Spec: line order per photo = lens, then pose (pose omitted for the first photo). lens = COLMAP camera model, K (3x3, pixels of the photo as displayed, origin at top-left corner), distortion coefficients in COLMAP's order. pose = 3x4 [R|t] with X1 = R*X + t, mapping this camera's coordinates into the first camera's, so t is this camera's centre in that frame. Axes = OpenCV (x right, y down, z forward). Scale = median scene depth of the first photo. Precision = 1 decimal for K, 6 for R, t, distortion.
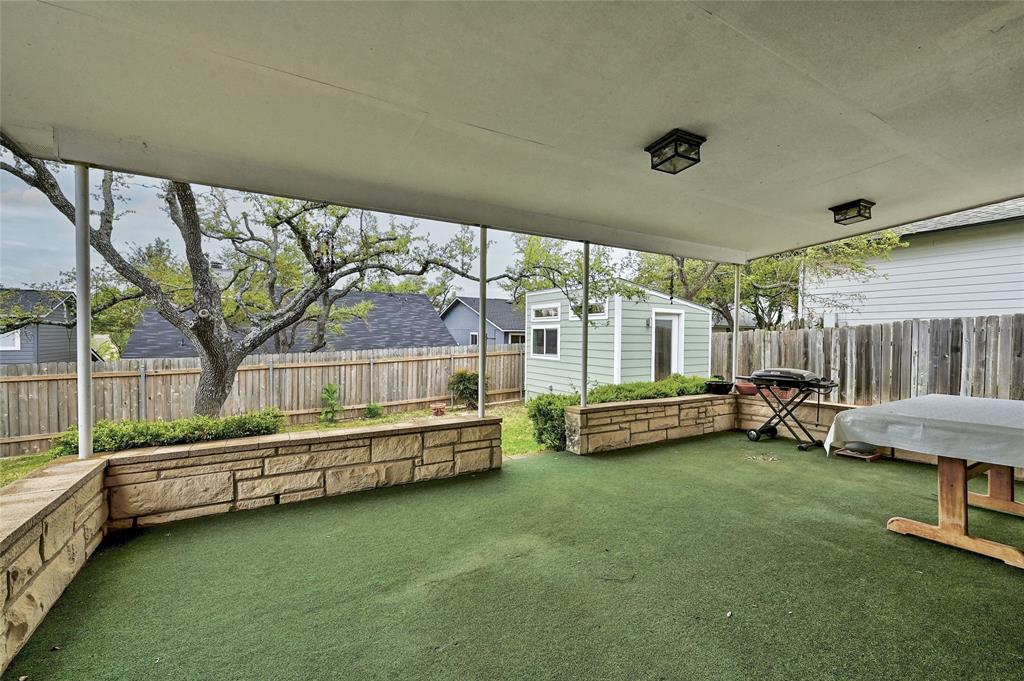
lens RADIAL K [[408.0, 0, 512.0], [0, 408.0, 340.5], [0, 0, 1]] dist [0.001111, 0.000093]
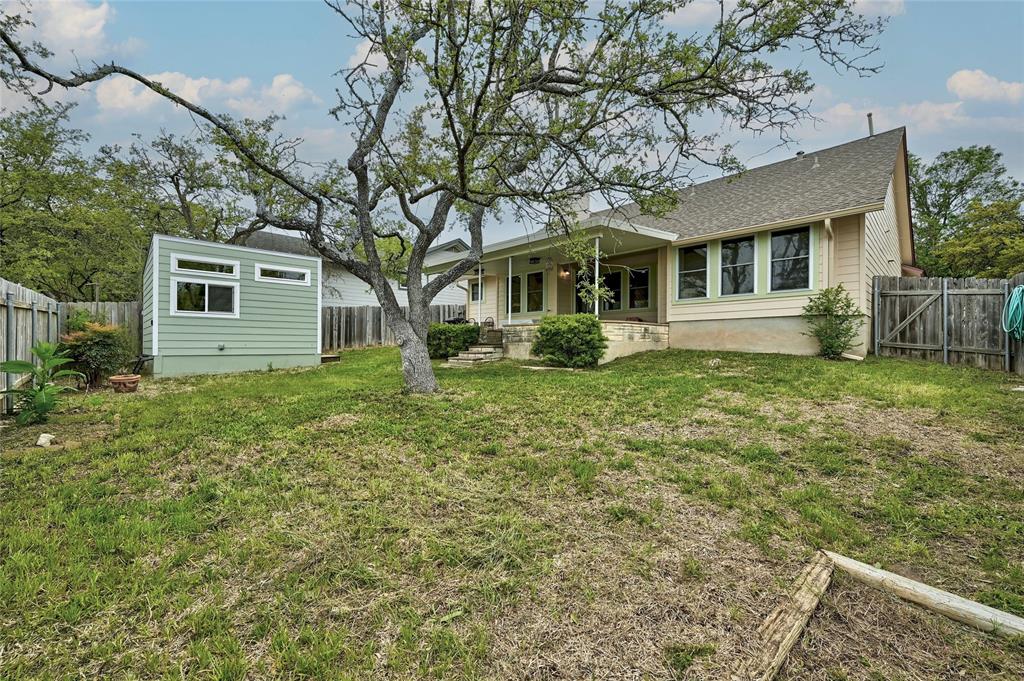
lens RADIAL K [[408.0, 0, 512.0], [0, 408.0, 340.5], [0, 0, 1]] dist [0.001111, 0.000093]
pose [[-0.232196, 0.001731, 0.972667, -0.972622], [0.003953, 0.999992, -0.000835, 0.102037], [-0.972661, 0.003651, -0.232201, 0.540752]]
